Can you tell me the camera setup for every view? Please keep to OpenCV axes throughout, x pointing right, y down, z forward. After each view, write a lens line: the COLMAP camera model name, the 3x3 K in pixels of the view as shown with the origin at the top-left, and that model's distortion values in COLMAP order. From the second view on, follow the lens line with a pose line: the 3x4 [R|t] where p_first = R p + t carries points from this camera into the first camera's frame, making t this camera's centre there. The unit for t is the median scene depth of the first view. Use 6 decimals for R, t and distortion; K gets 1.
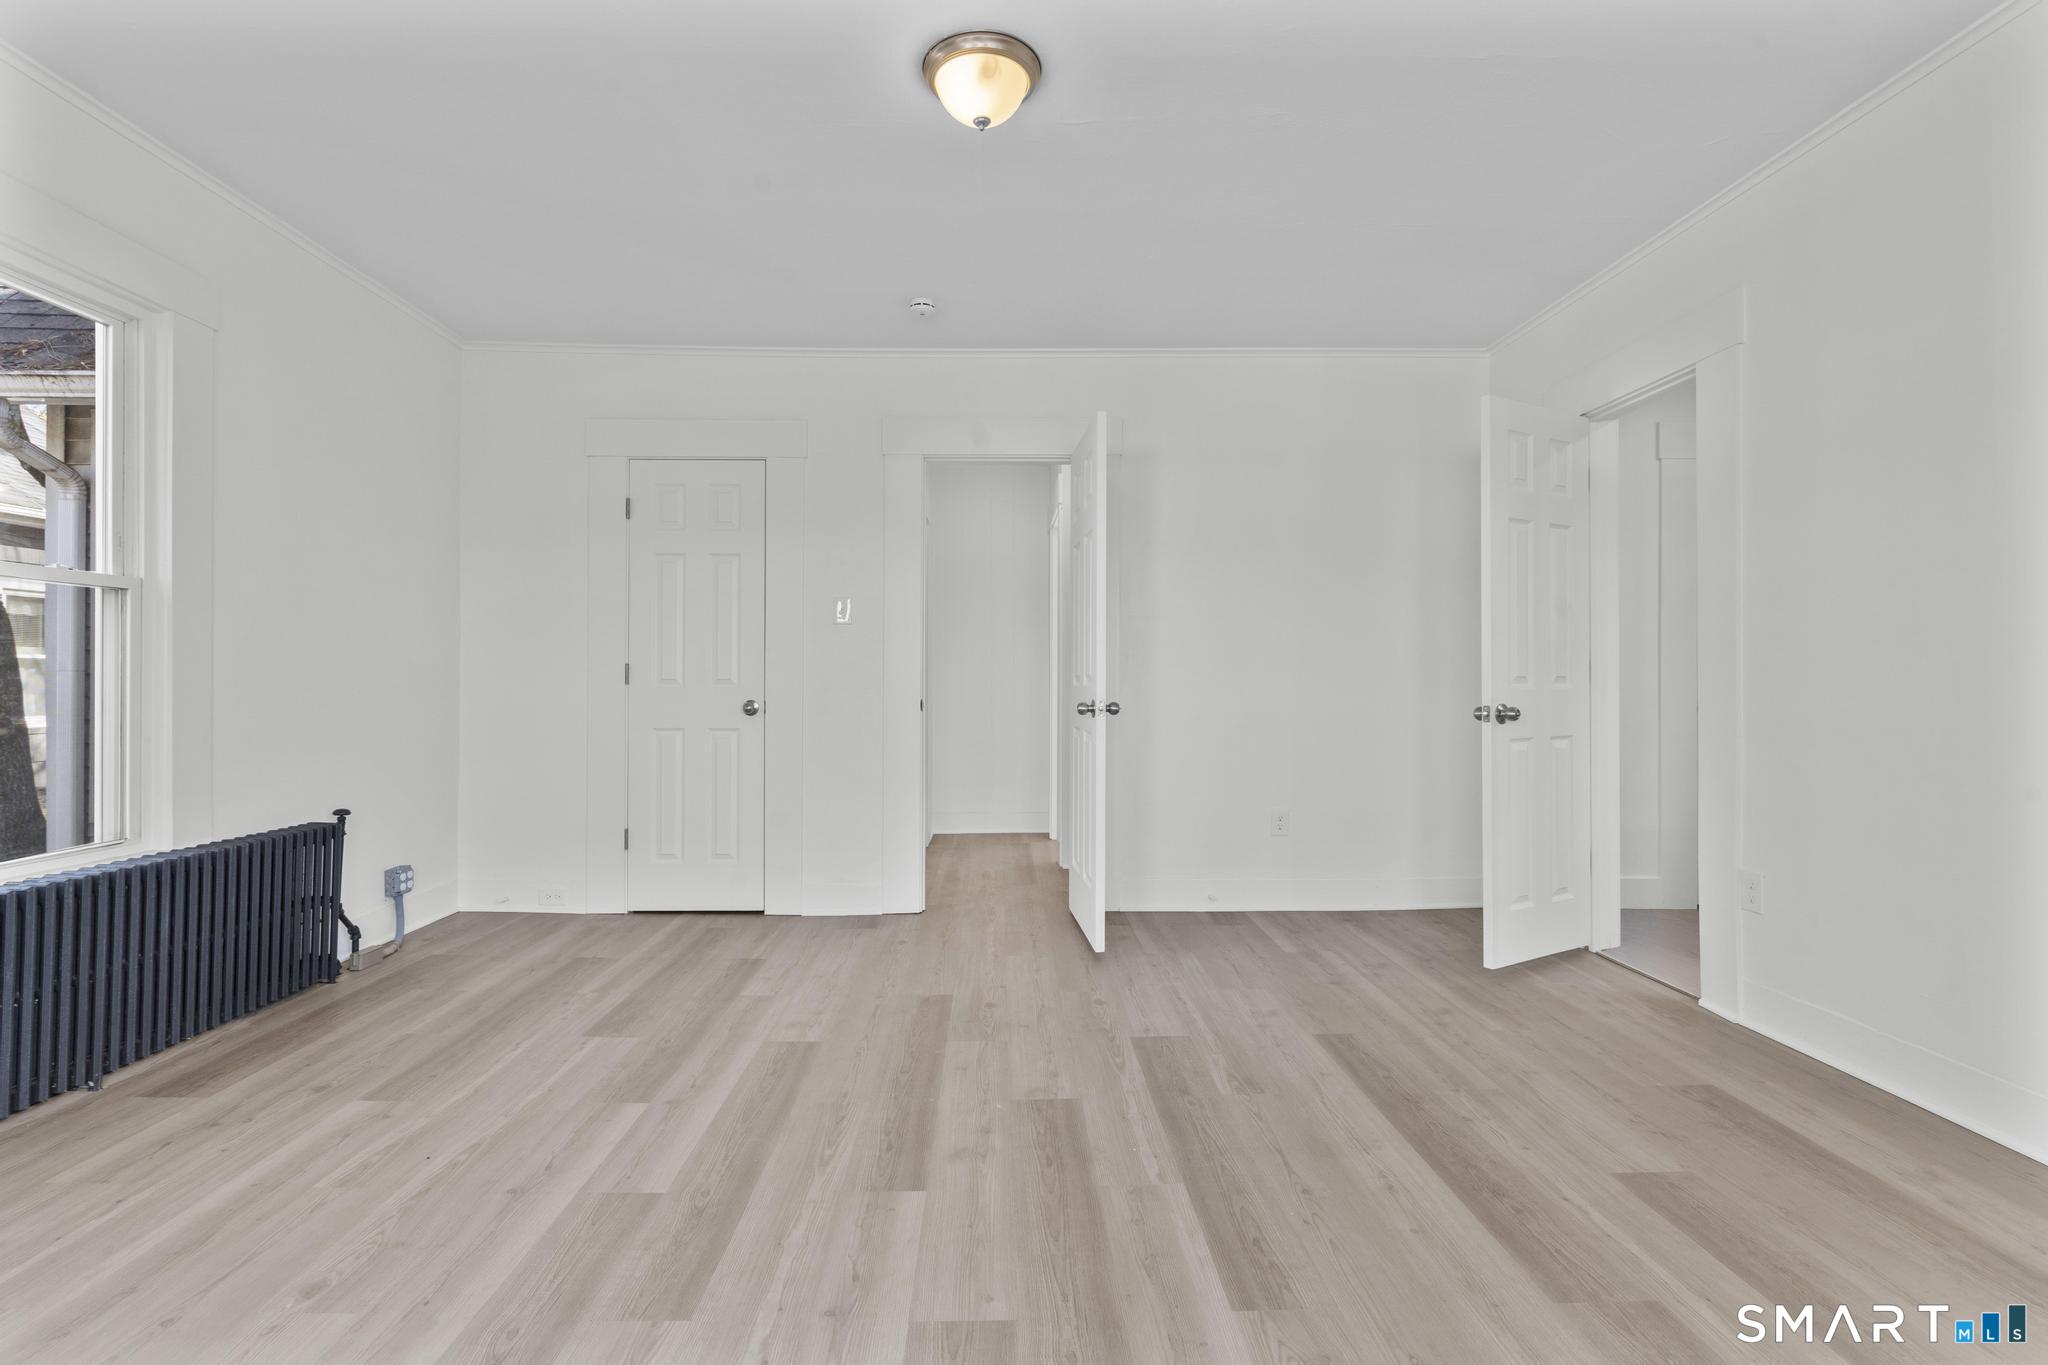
lens RADIAL K [[938.5, 0, 1018.9], [0, 938.5, 680.0], [0, 0, 1]] dist [-0.005682, 0.003212]
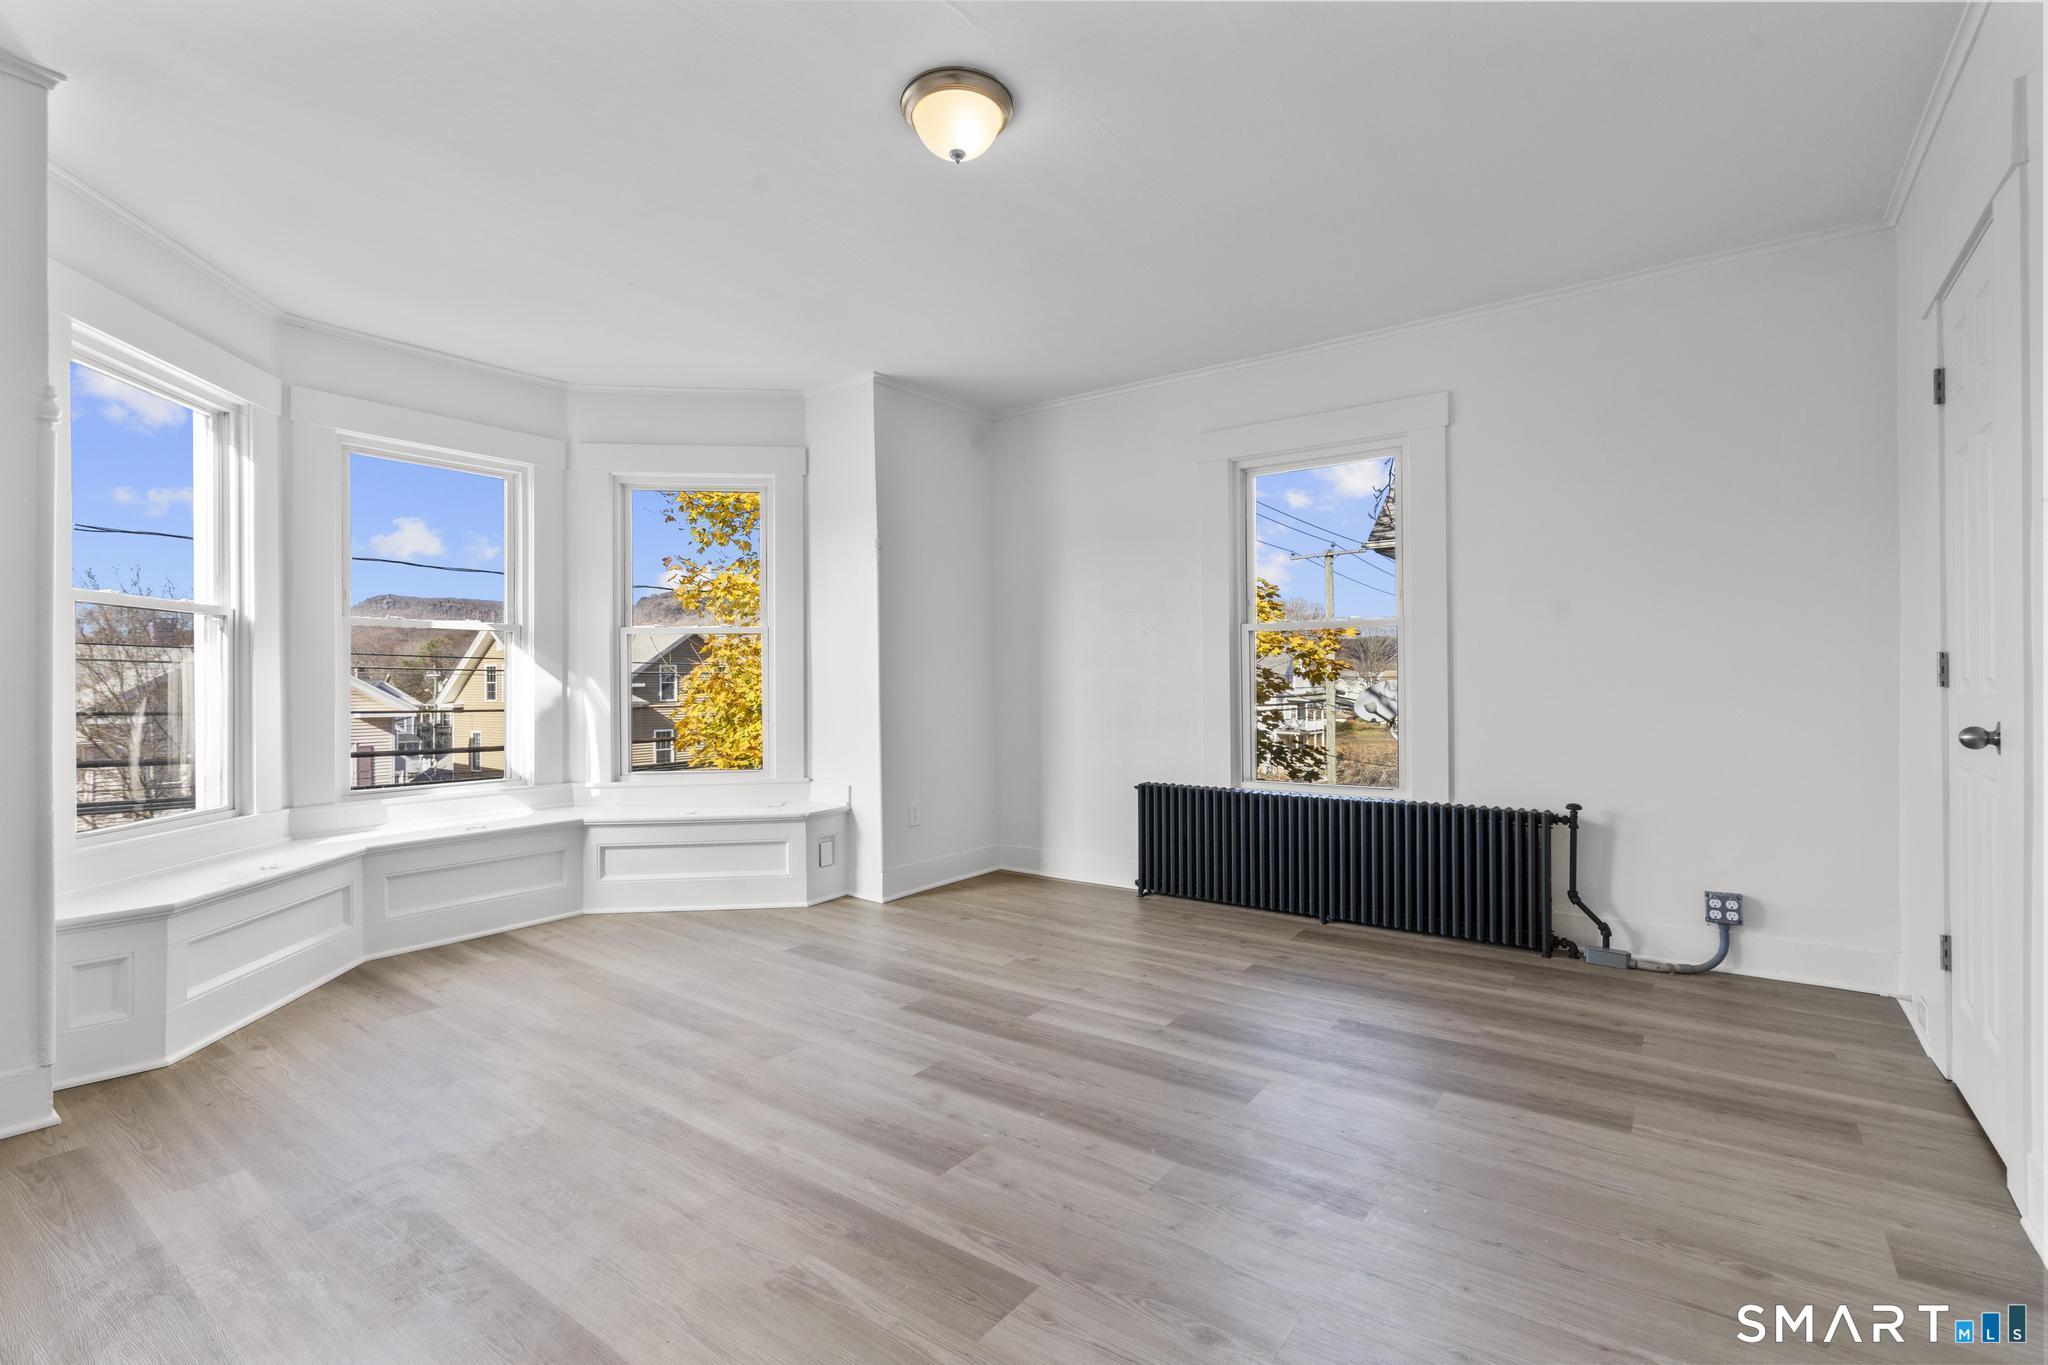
lens RADIAL K [[938.5, 0, 1014.2], [0, 938.5, 679.7], [0, 0, 1]] dist [-0.005682, 0.003212]
pose [[-0.619954, -0.001410, -0.784637, 0.675238], [0.008641, 0.999925, -0.008624, 0.000131], [0.784591, -0.012127, -0.619896, 1.541967]]
